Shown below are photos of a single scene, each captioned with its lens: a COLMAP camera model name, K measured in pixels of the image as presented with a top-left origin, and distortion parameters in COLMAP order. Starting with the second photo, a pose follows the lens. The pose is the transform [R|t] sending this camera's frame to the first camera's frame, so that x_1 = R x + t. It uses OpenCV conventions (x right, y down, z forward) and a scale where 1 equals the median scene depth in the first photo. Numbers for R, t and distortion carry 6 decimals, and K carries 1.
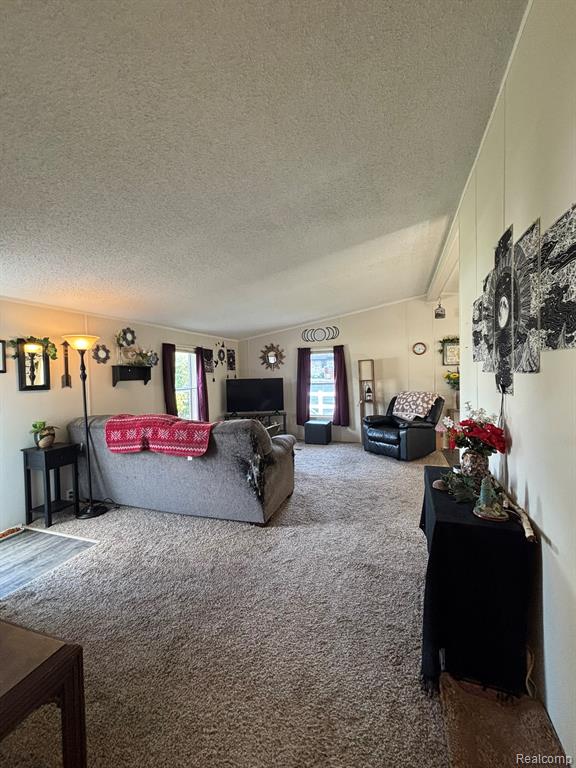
lens RADIAL K [[306.4, 0, 285.2], [0, 306.4, 382.1], [0, 0, 1]] dist [-0.002724, -0.000731]
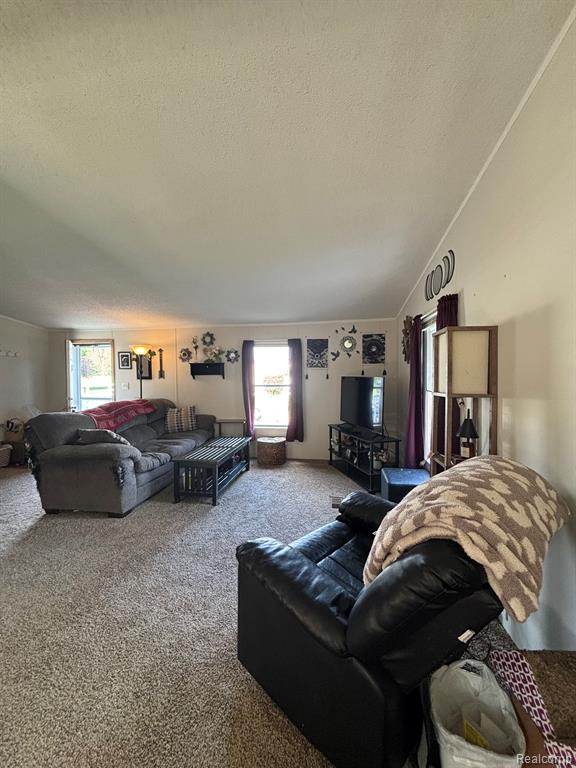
lens RADIAL K [[306.4, 0, 287.1], [0, 306.4, 383.5], [0, 0, 1]] dist [-0.002724, -0.000731]
pose [[0.185231, 0.058772, -0.980936, 0.651194], [-0.020315, 0.998226, 0.055972, -0.039785], [0.982485, 0.009560, 0.186096, 0.927403]]
